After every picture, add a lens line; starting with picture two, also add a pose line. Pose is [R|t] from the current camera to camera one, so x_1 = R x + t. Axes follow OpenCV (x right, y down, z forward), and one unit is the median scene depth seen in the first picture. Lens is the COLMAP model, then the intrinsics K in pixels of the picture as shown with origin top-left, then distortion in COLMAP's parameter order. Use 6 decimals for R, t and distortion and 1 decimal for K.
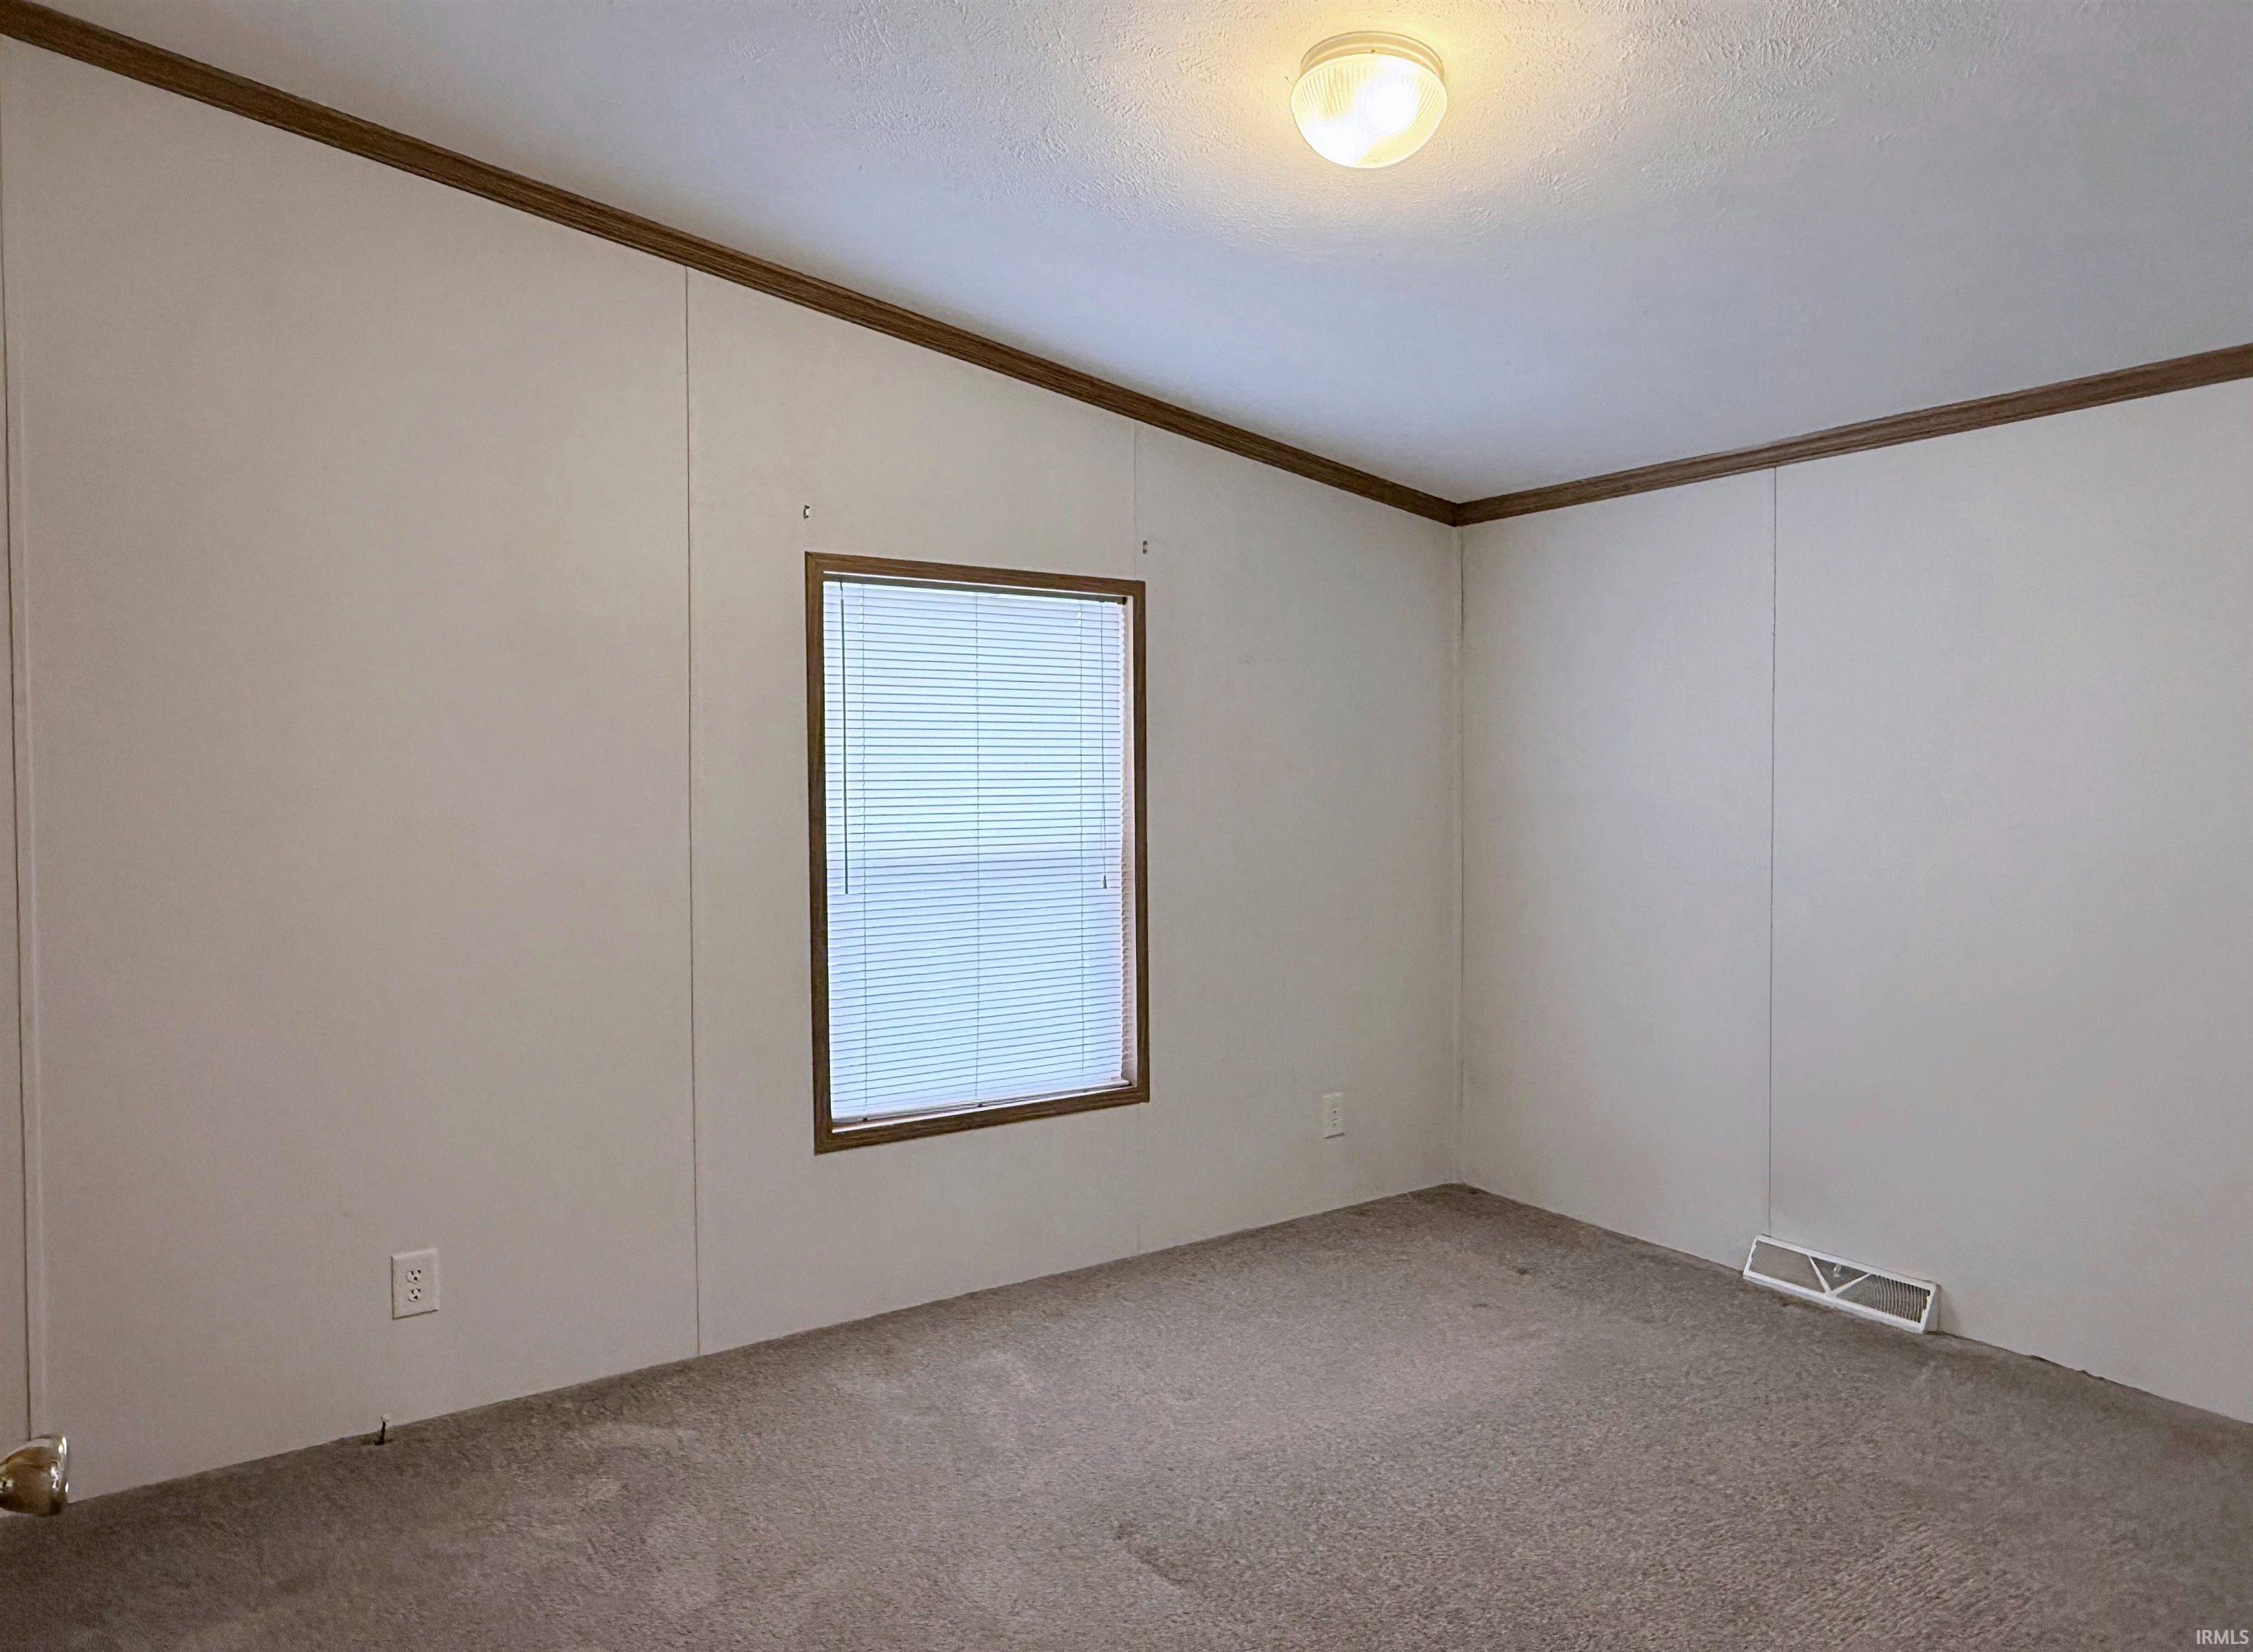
lens RADIAL K [[1502.4, 0, 1126.5], [0, 1502.4, 826.0], [0, 0, 1]] dist [0.004338, 0.001745]
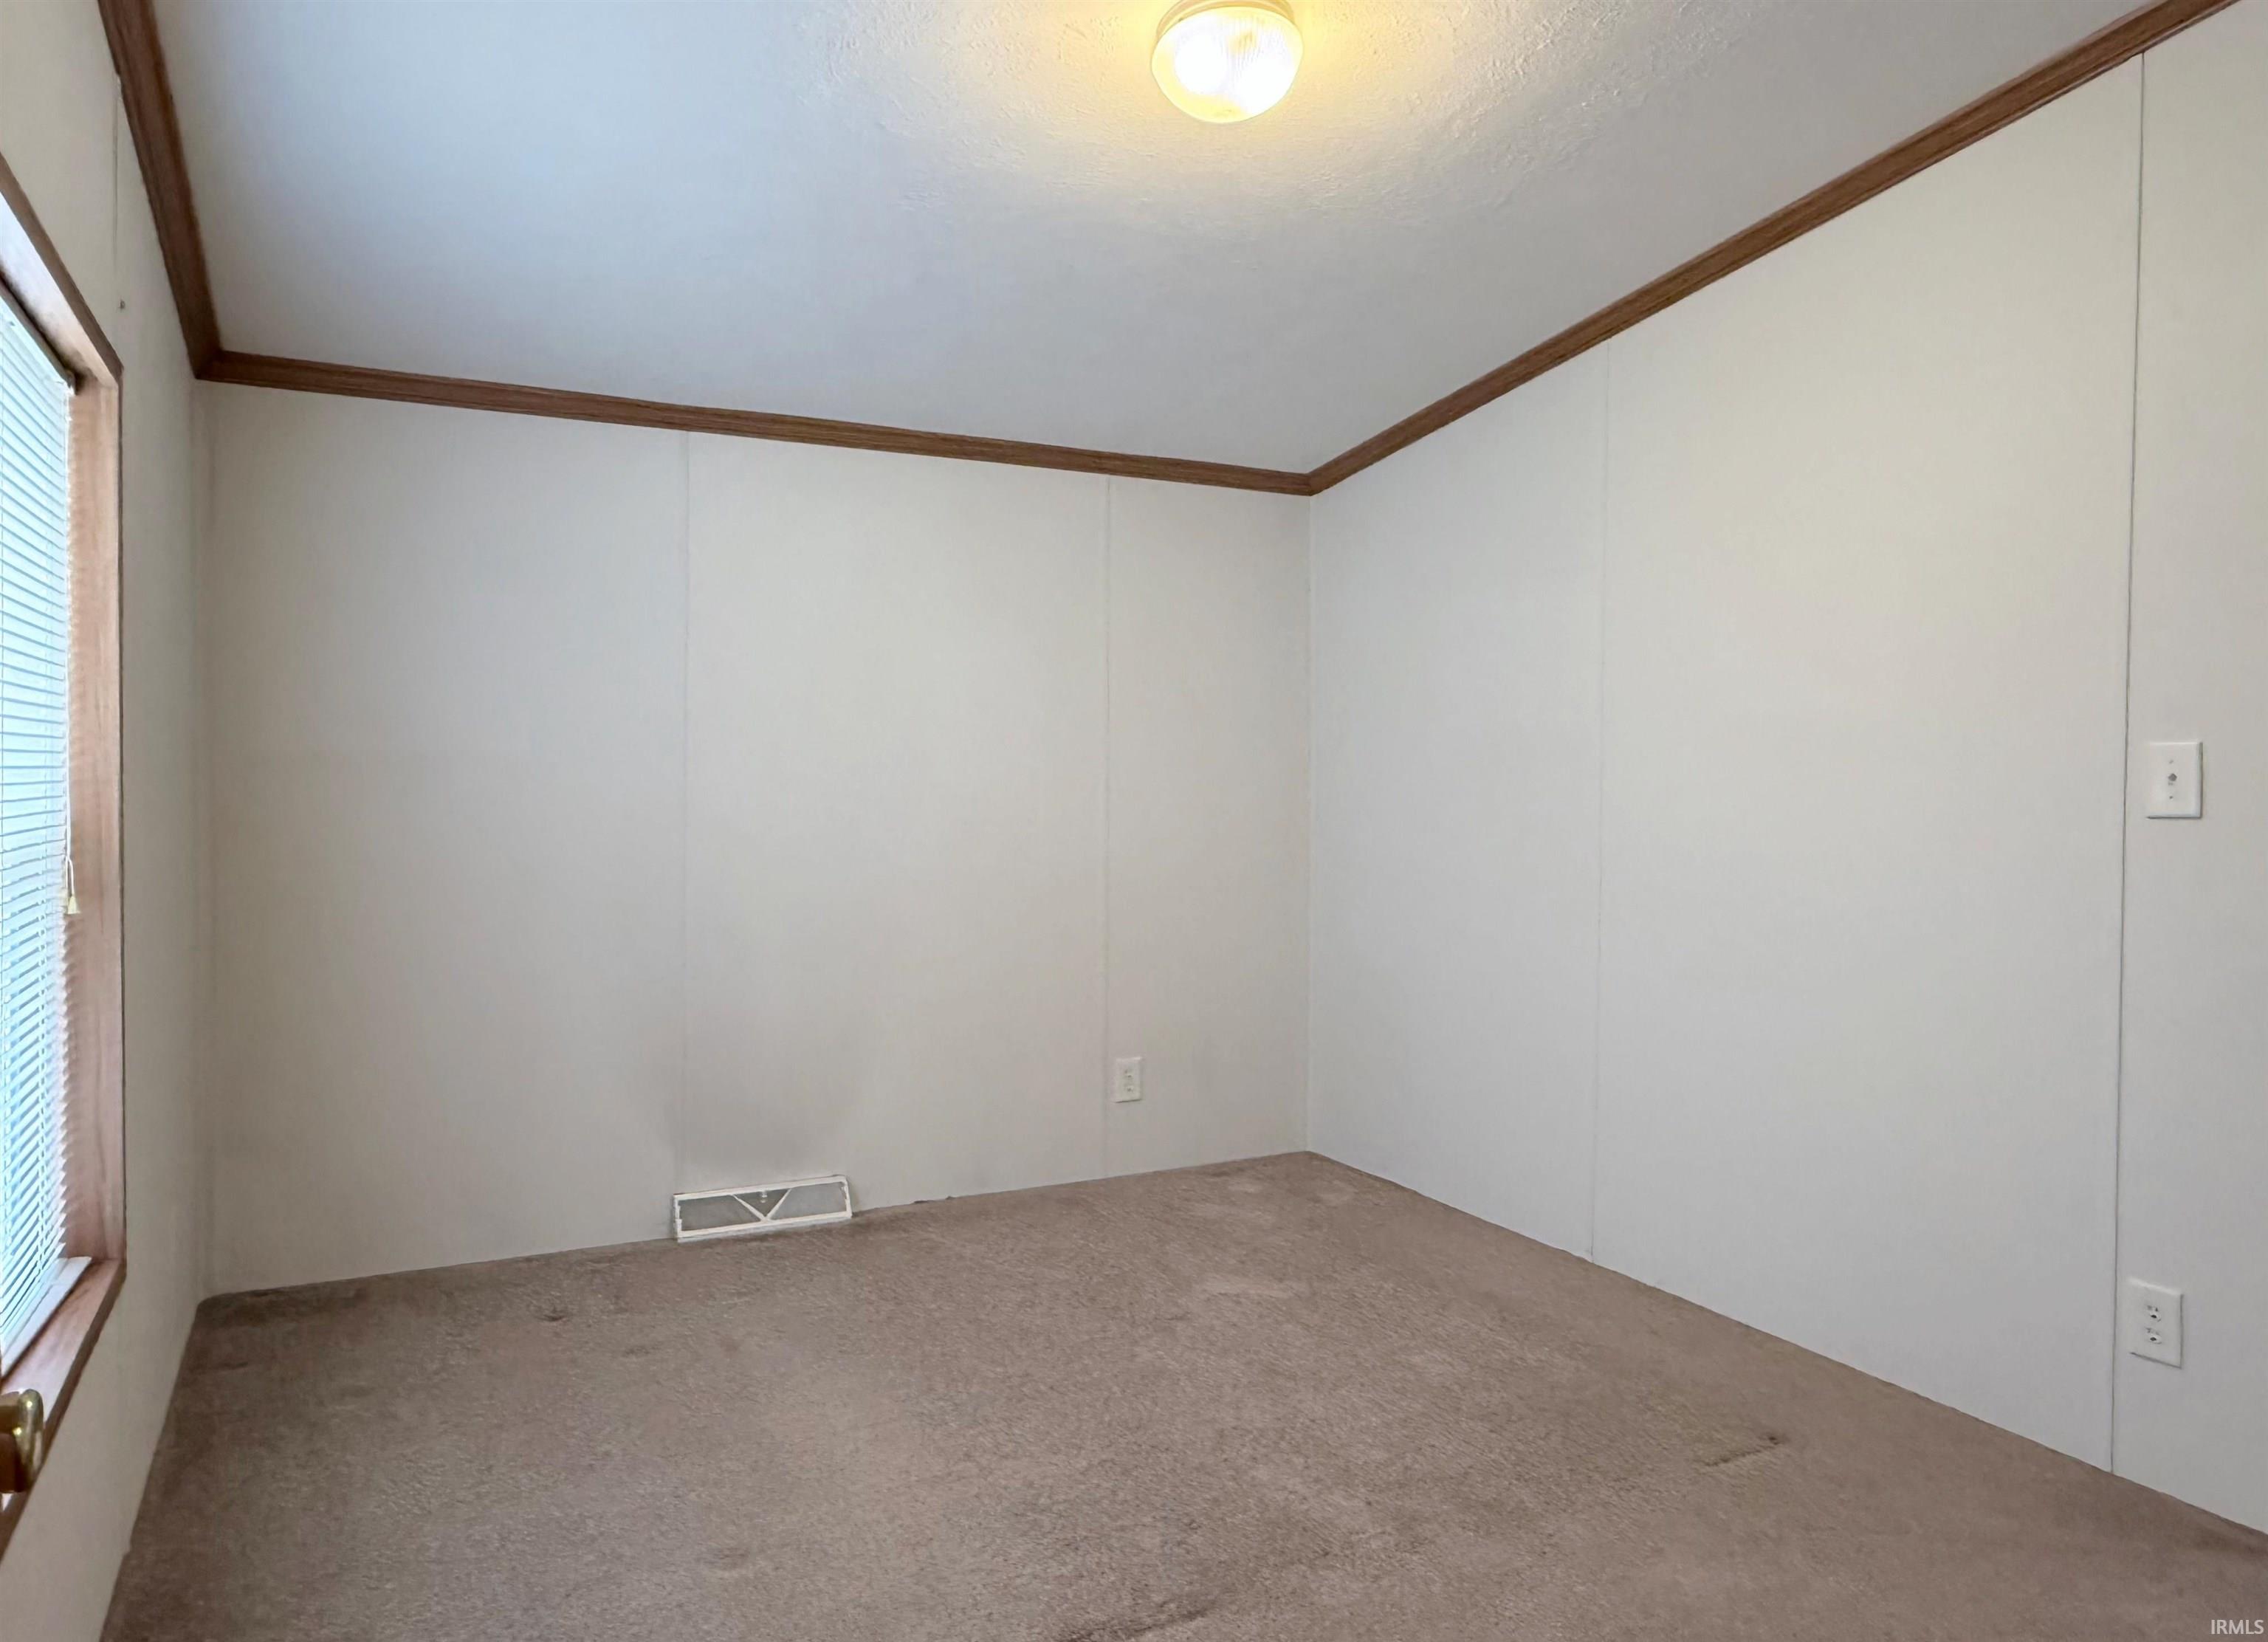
lens RADIAL K [[1465.7, 0, 1134.0], [0, 1465.7, 821.0], [0, 0, 1]] dist [-0.000178, 0.000422]
pose [[0.123276, -0.030504, 0.991903, -0.529992], [0.027245, 0.999255, 0.027344, 0.004718], [-0.991998, 0.023653, 0.124015, 0.602441]]
